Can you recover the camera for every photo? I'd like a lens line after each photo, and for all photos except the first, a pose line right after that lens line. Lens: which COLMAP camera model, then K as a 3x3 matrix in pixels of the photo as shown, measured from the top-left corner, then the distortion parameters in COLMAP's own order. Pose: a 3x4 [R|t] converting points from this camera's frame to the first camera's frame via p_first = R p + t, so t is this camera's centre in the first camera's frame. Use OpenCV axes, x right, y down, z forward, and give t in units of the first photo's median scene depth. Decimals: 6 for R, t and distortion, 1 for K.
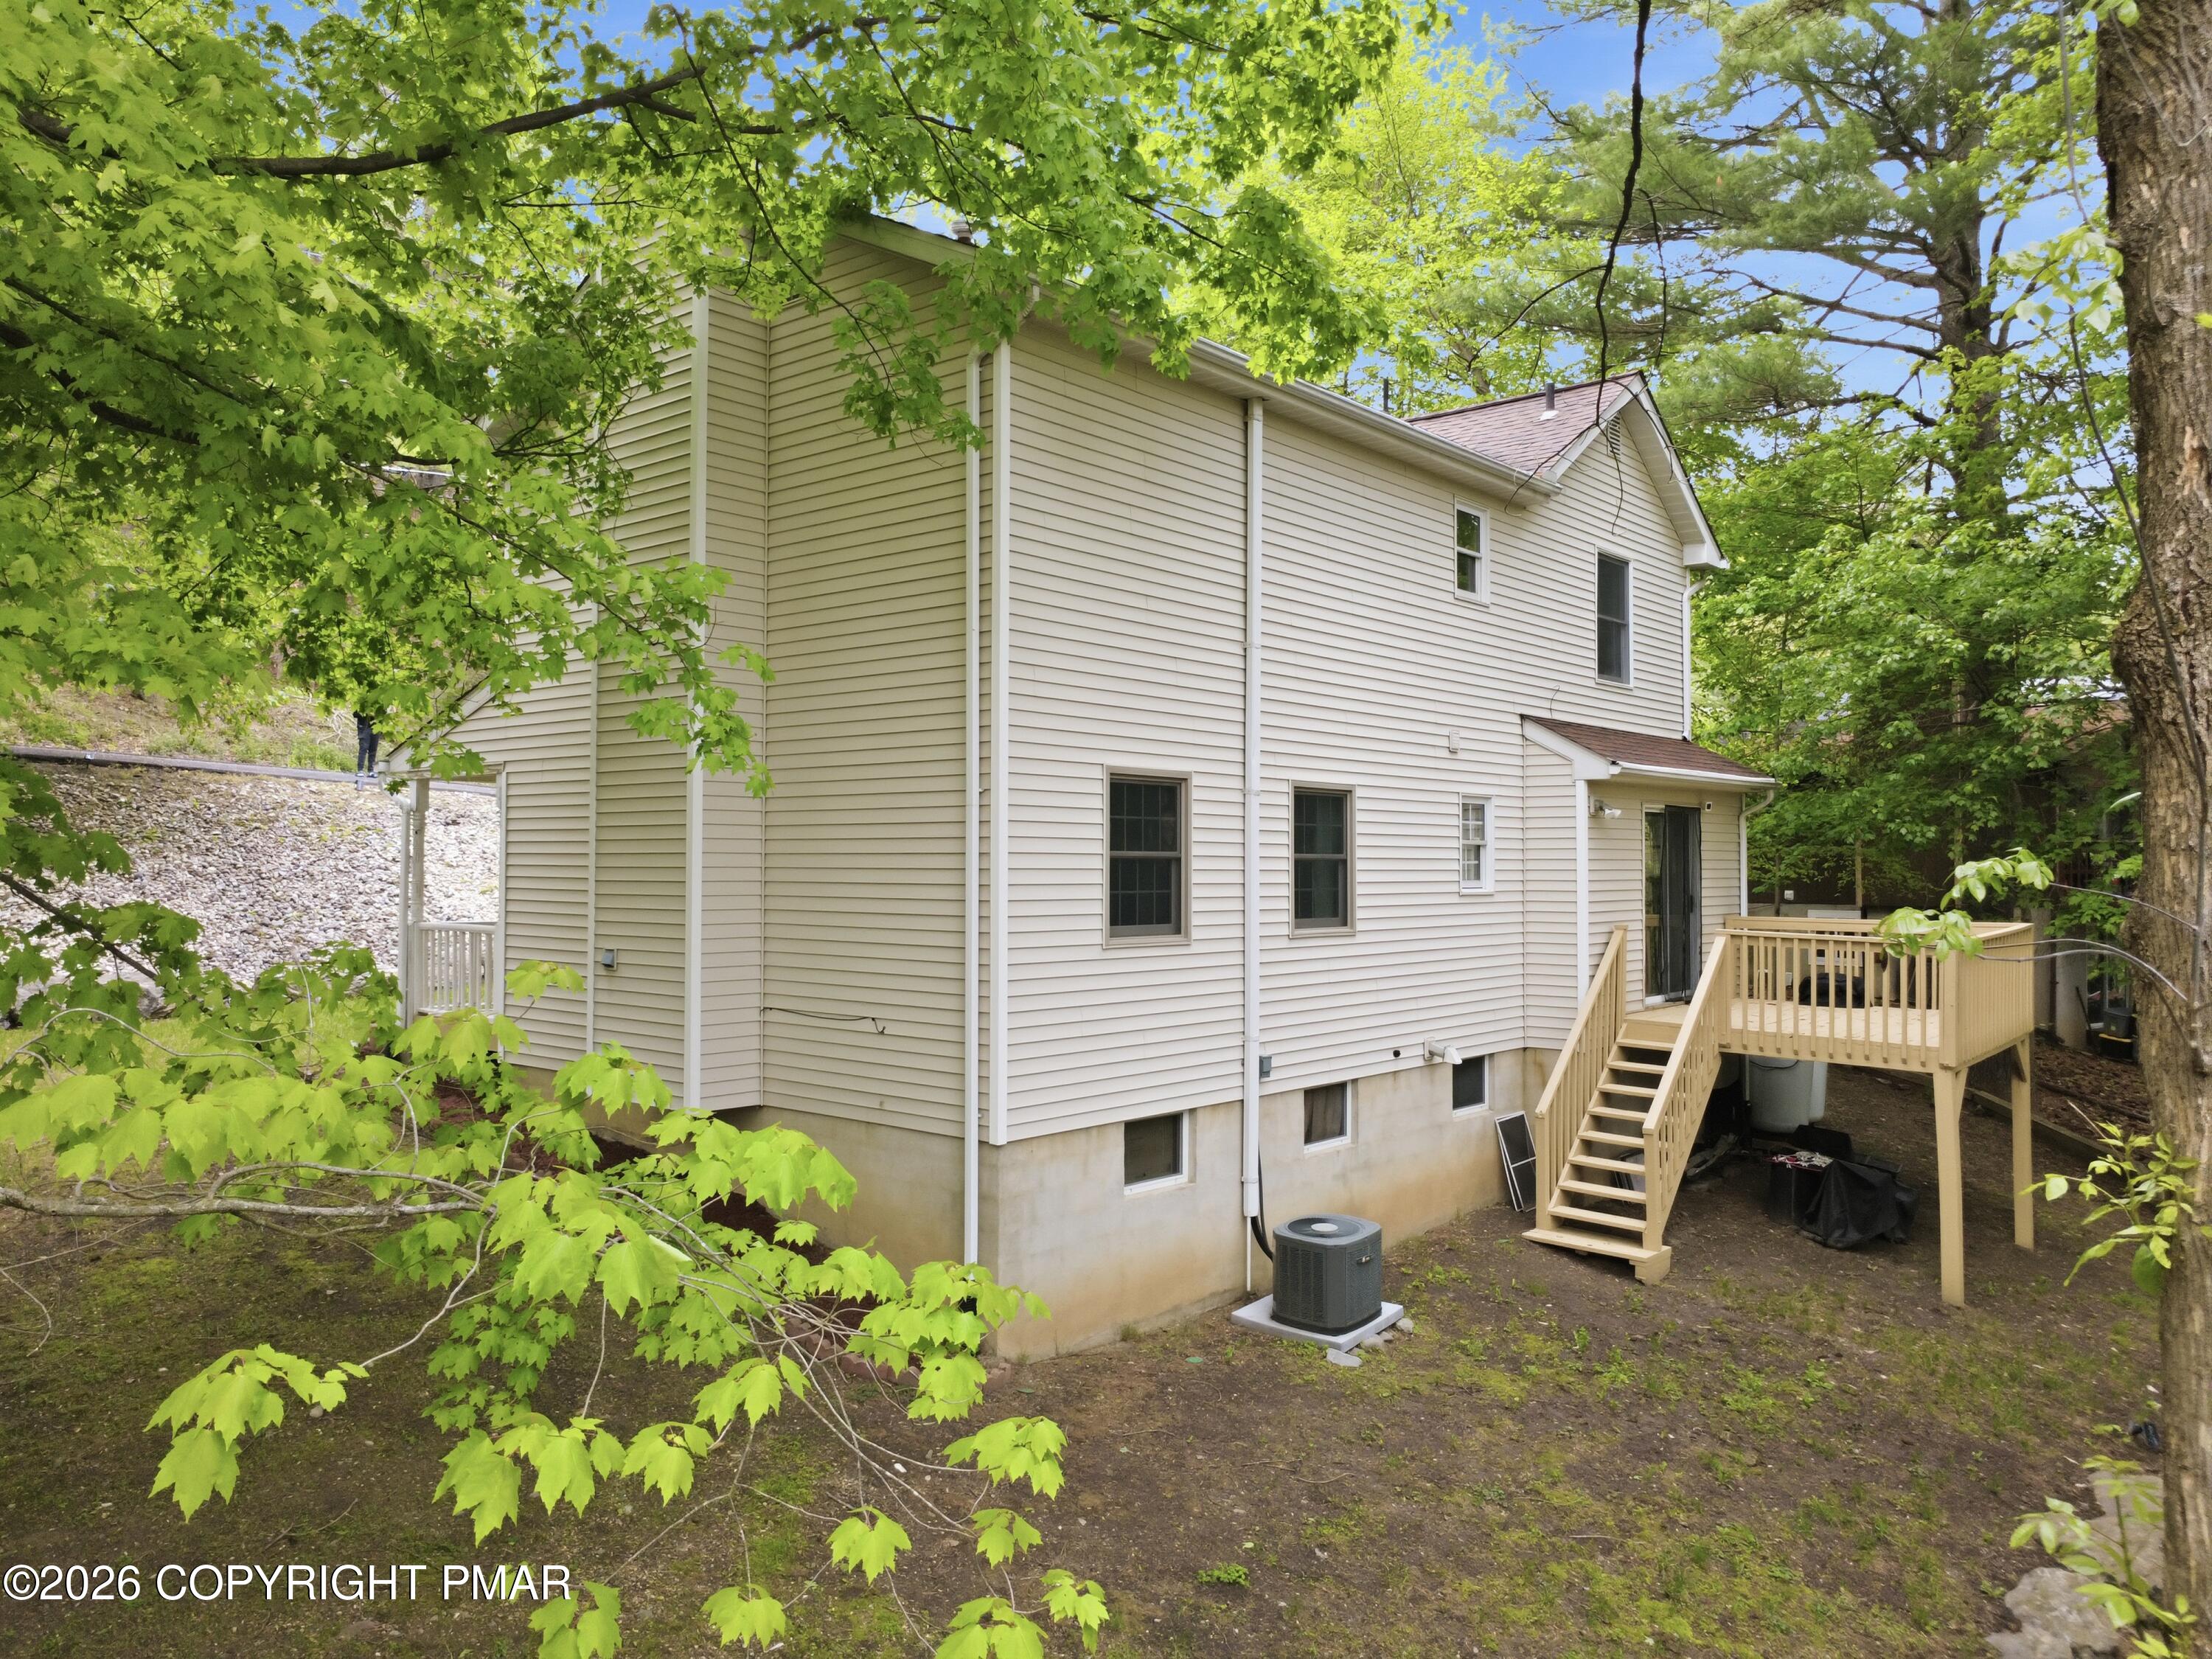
lens RADIAL K [[1608.4, 0, 1118.9], [0, 1608.4, 819.1], [0, 0, 1]] dist [-0.001656, -0.003279]
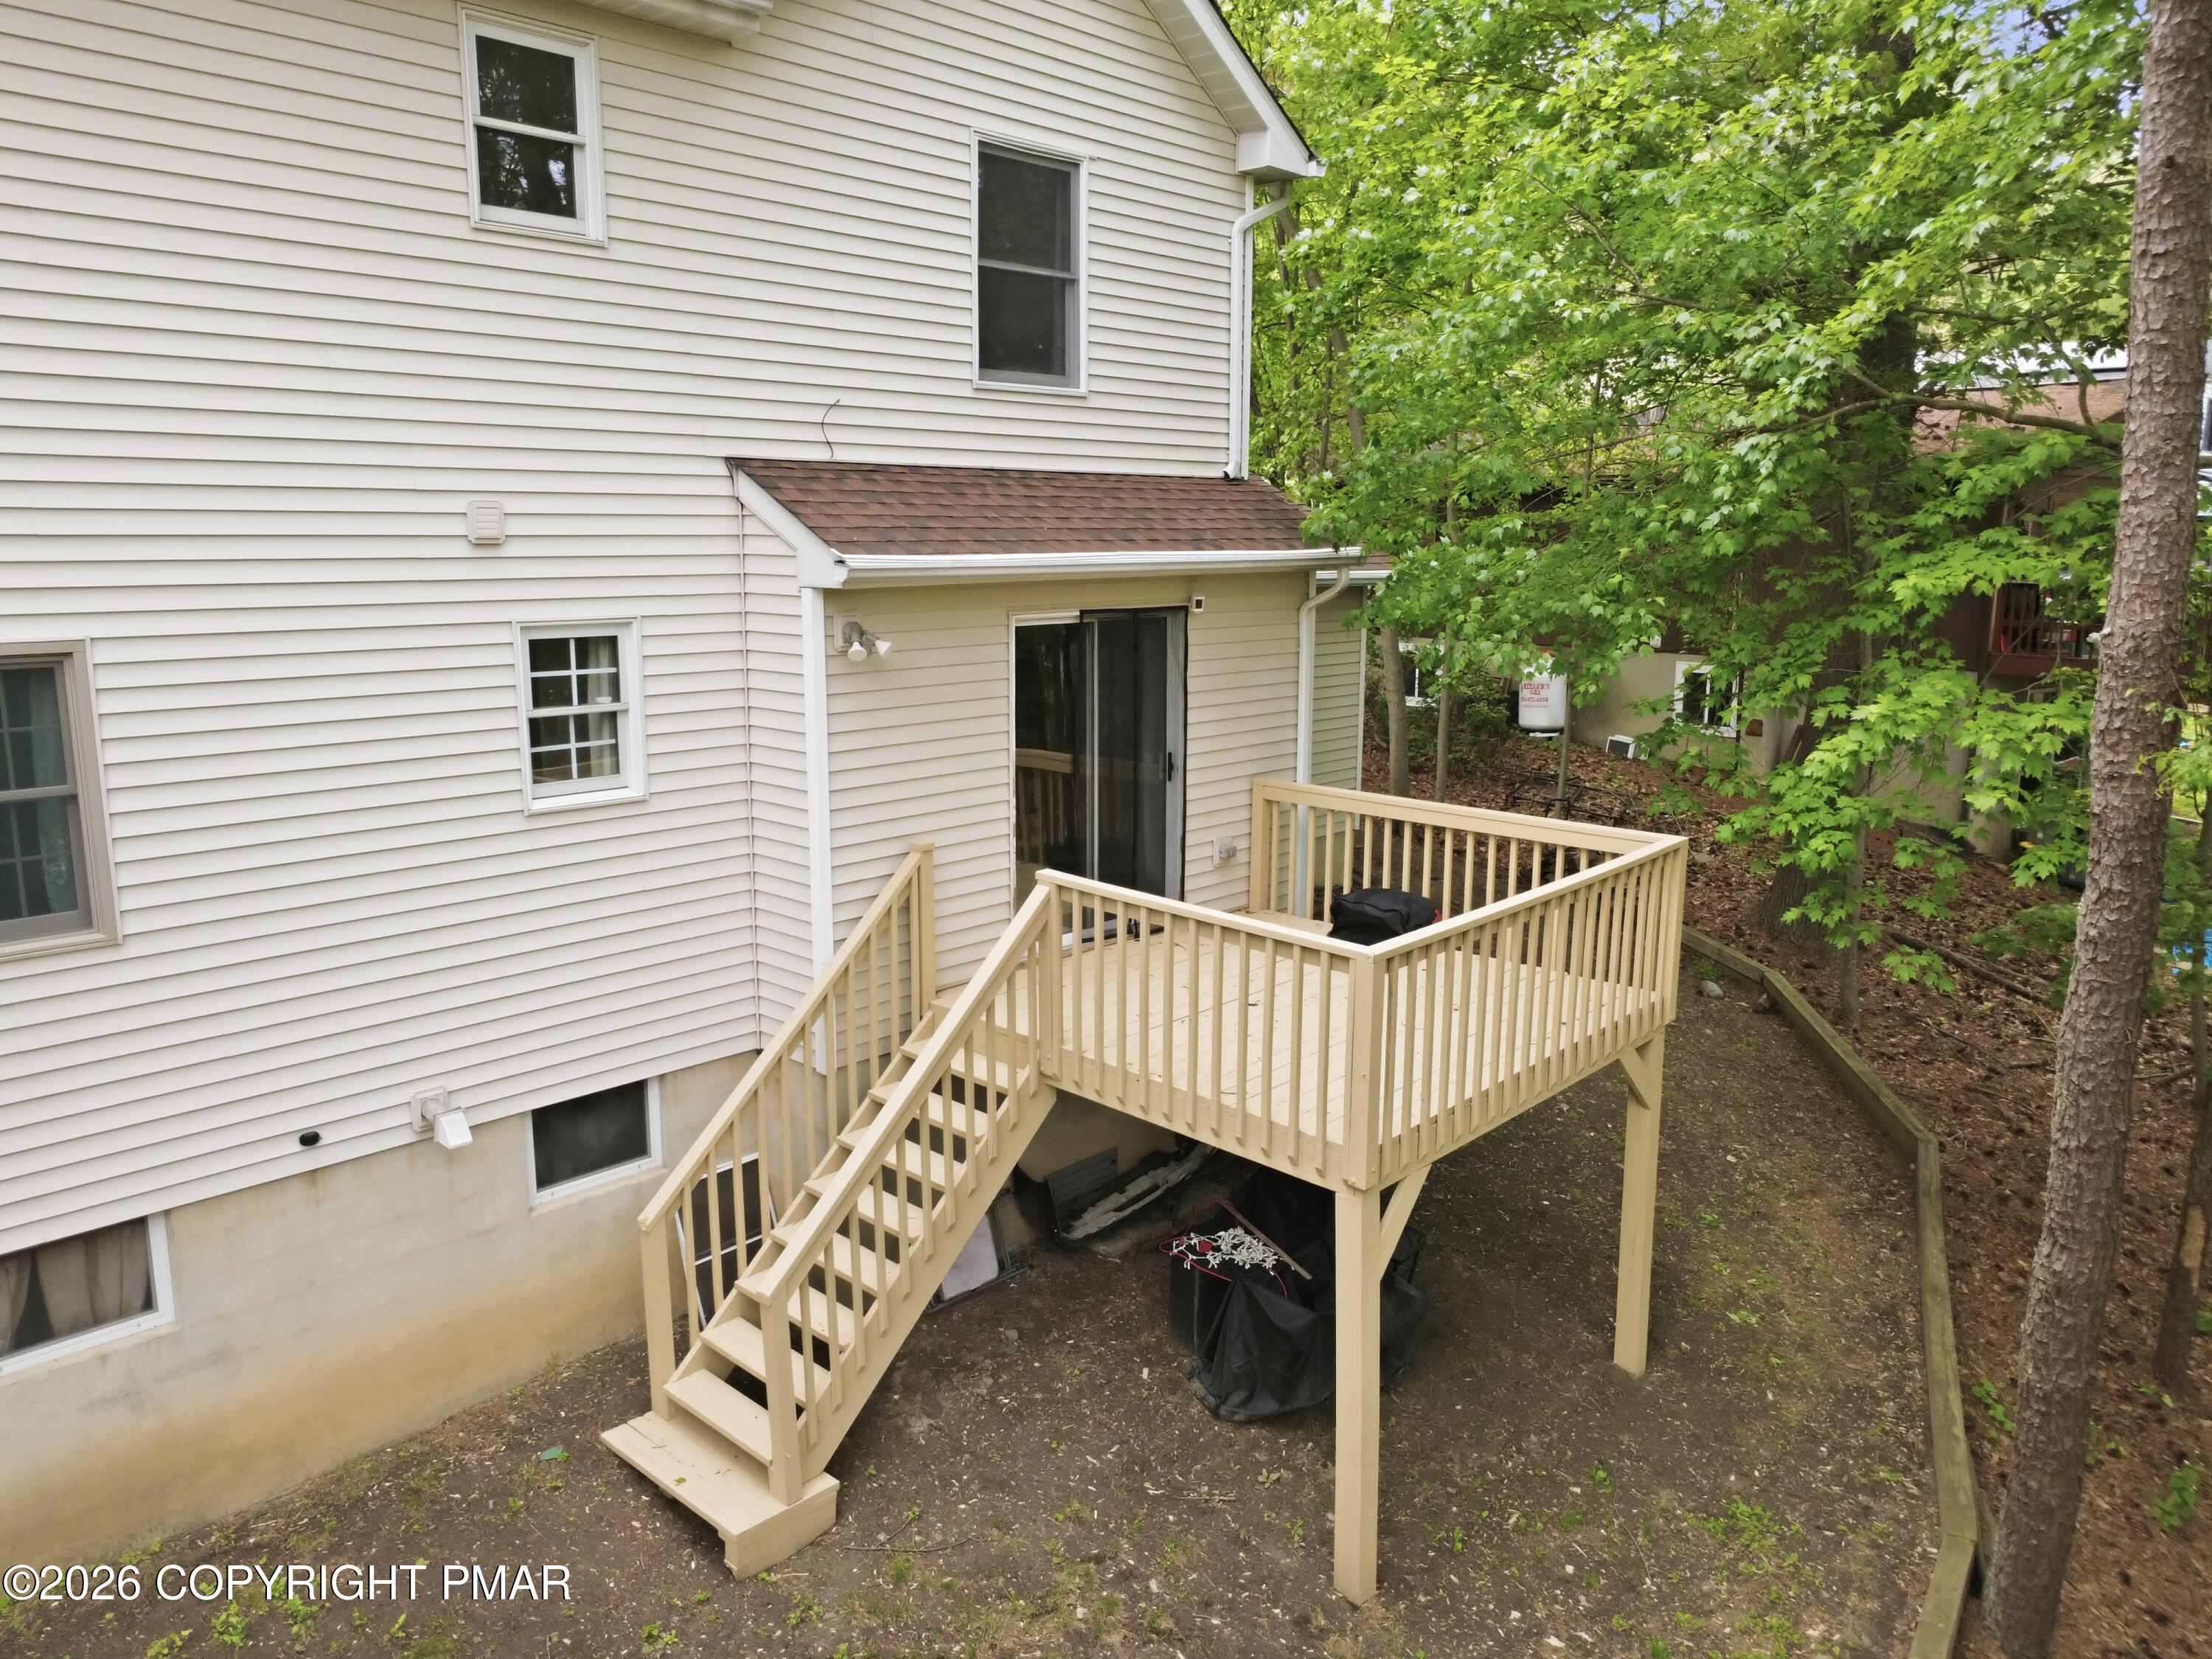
lens RADIAL K [[1608.4, 0, 1089.2], [0, 1608.4, 833.8], [0, 0, 1]] dist [-0.001656, -0.003279]
pose [[0.998666, 0.007783, -0.051040, 0.411156], [0.003073, 0.977859, 0.209243, -0.055946], [0.051539, -0.209121, 0.976531, 0.469440]]
